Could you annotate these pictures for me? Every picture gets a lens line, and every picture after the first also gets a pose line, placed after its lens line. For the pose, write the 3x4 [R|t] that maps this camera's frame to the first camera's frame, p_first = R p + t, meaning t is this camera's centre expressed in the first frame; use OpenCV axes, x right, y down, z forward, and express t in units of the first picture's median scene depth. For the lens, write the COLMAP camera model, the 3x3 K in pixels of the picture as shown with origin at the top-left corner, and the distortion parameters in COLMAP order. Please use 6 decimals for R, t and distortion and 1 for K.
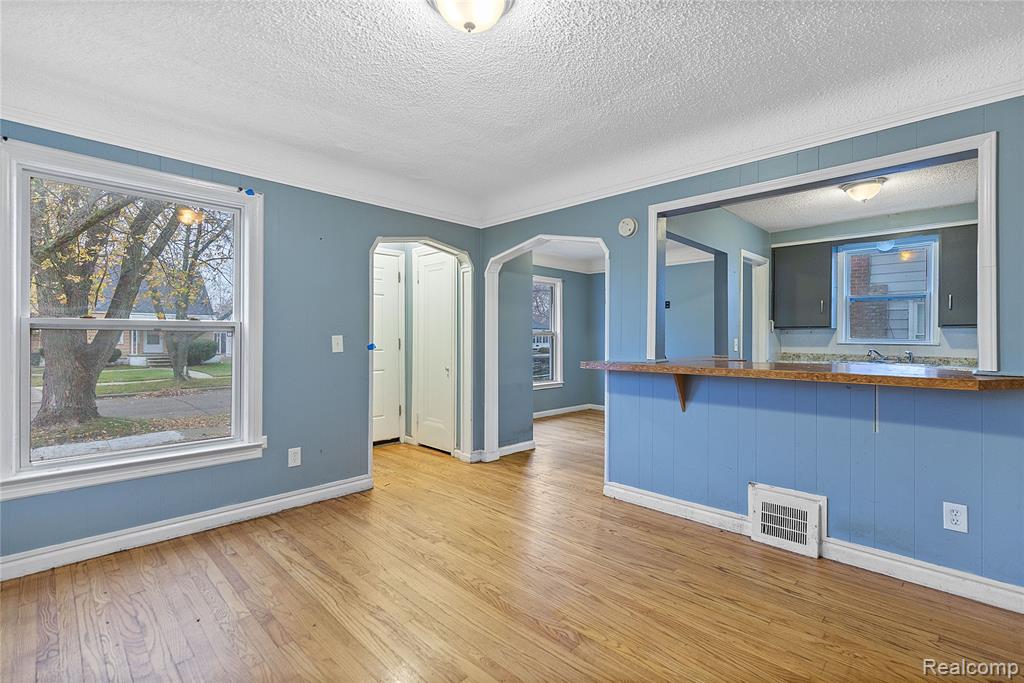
lens RADIAL K [[465.6, 0, 525.4], [0, 465.6, 337.6], [0, 0, 1]] dist [0.005146, 0.000479]
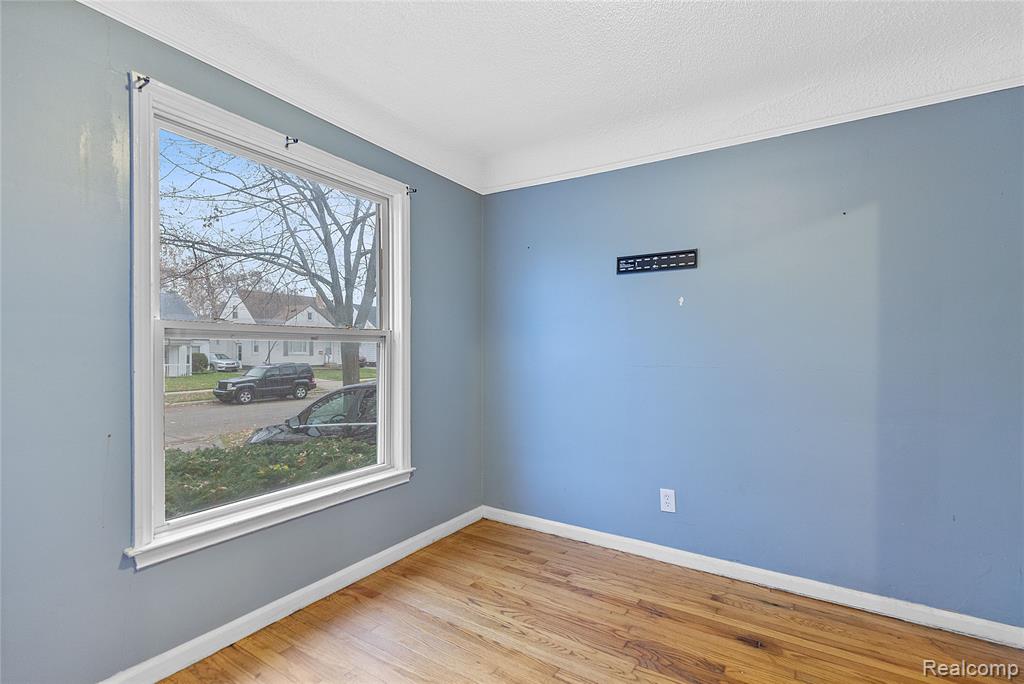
lens RADIAL K [[478.2, 0, 512.3], [0, 478.2, 355.2], [0, 0, 1]] dist [0.001165, 0.000257]
pose [[0.978942, -0.000844, 0.204135, 0.181347], [-0.001982, 0.999905, 0.013638, 0.002036], [-0.204127, -0.013756, 0.978848, 1.359890]]
